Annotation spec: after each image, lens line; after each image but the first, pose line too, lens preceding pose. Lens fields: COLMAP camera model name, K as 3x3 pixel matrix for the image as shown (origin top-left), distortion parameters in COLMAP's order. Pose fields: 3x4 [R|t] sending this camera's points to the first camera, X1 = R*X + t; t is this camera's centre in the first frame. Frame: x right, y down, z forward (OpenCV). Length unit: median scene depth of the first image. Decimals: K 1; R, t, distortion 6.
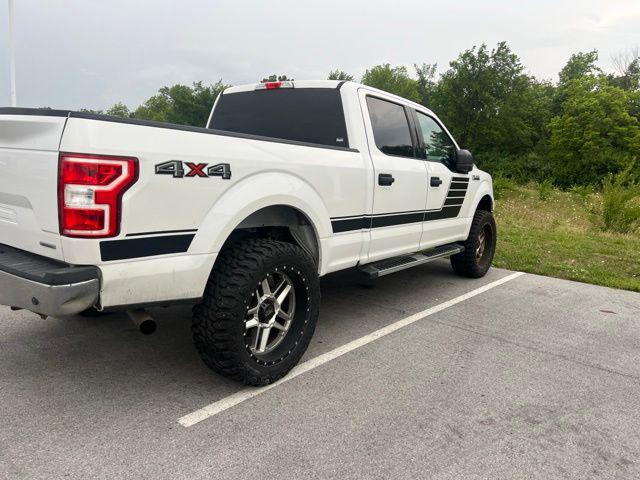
lens RADIAL K [[482.0, 0, 329.5], [0, 482.0, 239.7], [0, 0, 1]] dist [0.056960, -0.052690]
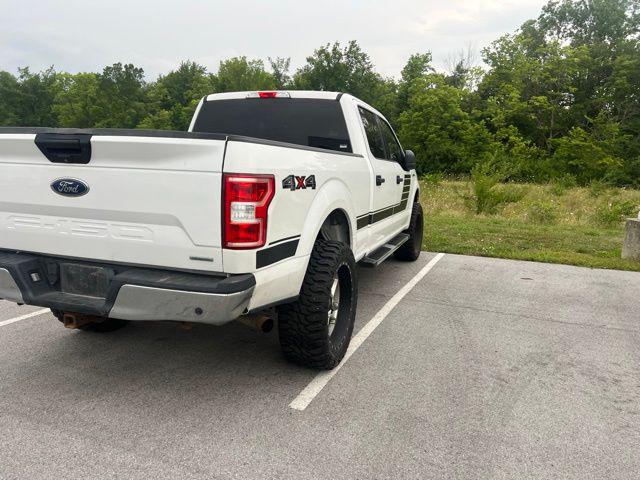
lens RADIAL K [[482.0, 0, 329.5], [0, 482.0, 239.7], [0, 0, 1]] dist [0.056960, -0.052690]
pose [[0.956133, -0.070645, 0.284288, -0.262597], [0.066264, 0.997489, 0.025010, -0.016707], [-0.285341, -0.005075, 0.958413, -0.047230]]
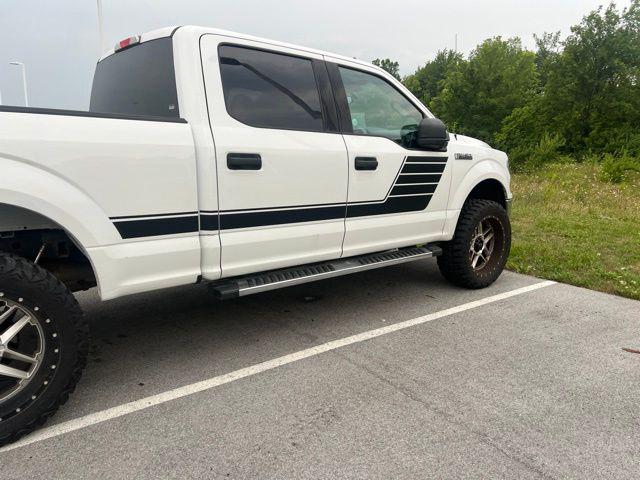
lens RADIAL K [[482.0, 0, 329.5], [0, 482.0, 239.7], [0, 0, 1]] dist [0.056960, -0.052690]
pose [[0.972248, 0.008913, -0.233782, 0.326314], [-0.002843, 0.999650, 0.026289, -0.022316], [0.233934, -0.024895, 0.971934, 0.262160]]
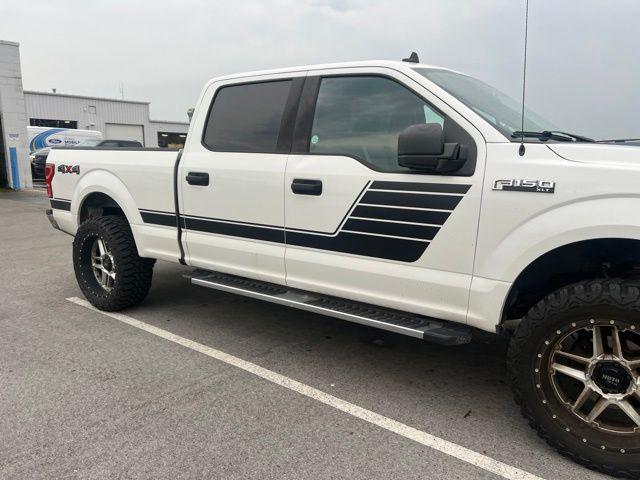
lens RADIAL K [[448.4, 0, 343.2], [0, 448.4, 257.6], [0, 0, 1]] dist [0.071522, -0.084545]
pose [[0.037548, 0.113286, -0.992853, 0.792835], [-0.188746, 0.976474, 0.104279, -0.096021], [0.981308, 0.183482, 0.058047, 0.995825]]
